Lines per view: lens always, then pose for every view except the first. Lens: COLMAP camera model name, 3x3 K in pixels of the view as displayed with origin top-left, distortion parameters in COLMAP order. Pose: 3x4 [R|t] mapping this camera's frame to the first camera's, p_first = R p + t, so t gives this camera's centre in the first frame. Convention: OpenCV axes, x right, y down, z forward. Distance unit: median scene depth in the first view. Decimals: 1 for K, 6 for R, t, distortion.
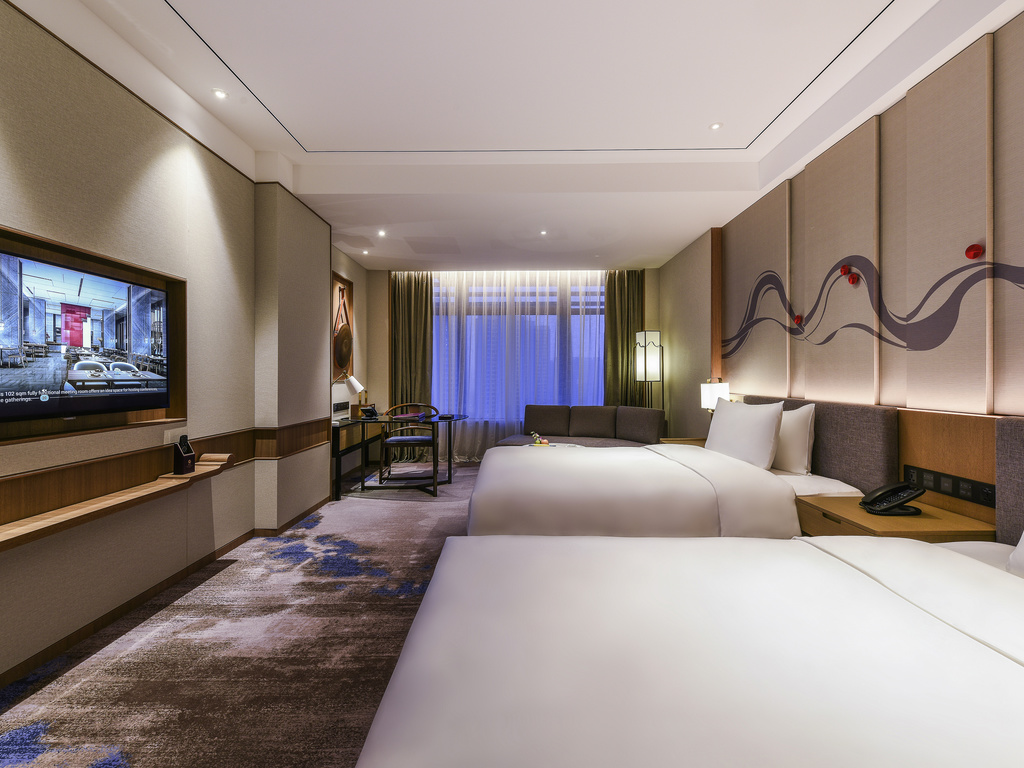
lens RADIAL K [[453.8, 0, 514.0], [0, 453.8, 376.9], [0, 0, 1]] dist [0.002691, -0.001646]
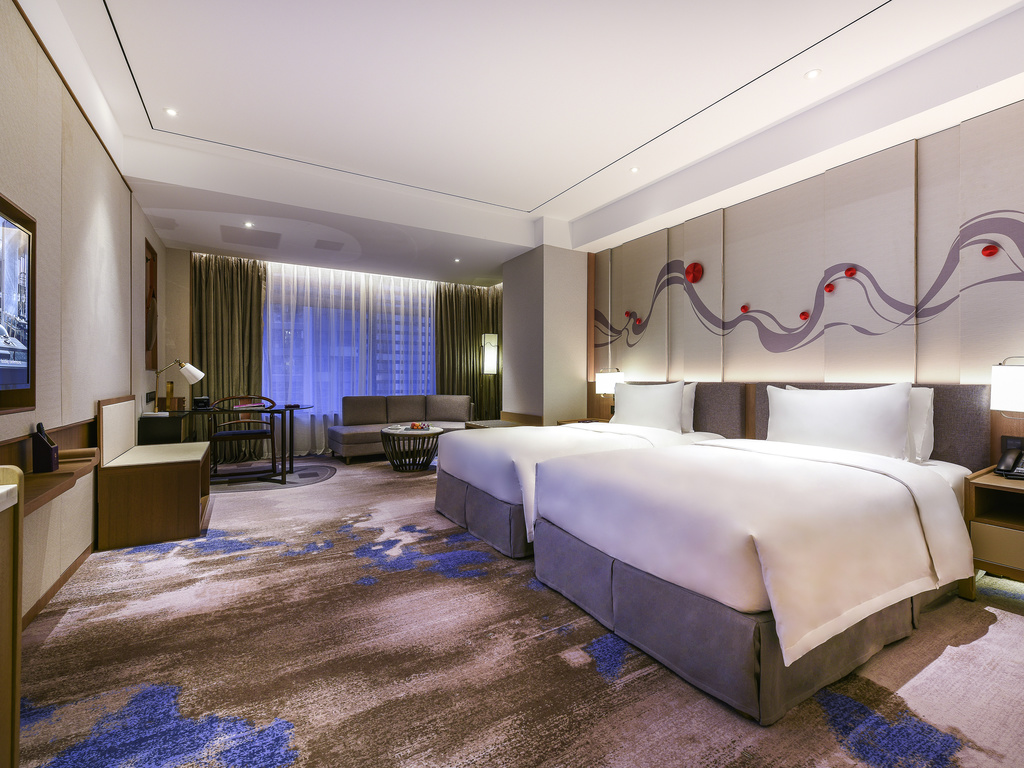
lens RADIAL K [[453.8, 0, 516.2], [0, 453.8, 378.9], [0, 0, 1]] dist [0.002691, -0.001646]
pose [[0.866095, 0.006233, 0.499841, -0.332855], [-0.005548, 0.999981, -0.002857, 0.050121], [-0.499849, -0.000299, 0.866112, -0.188938]]
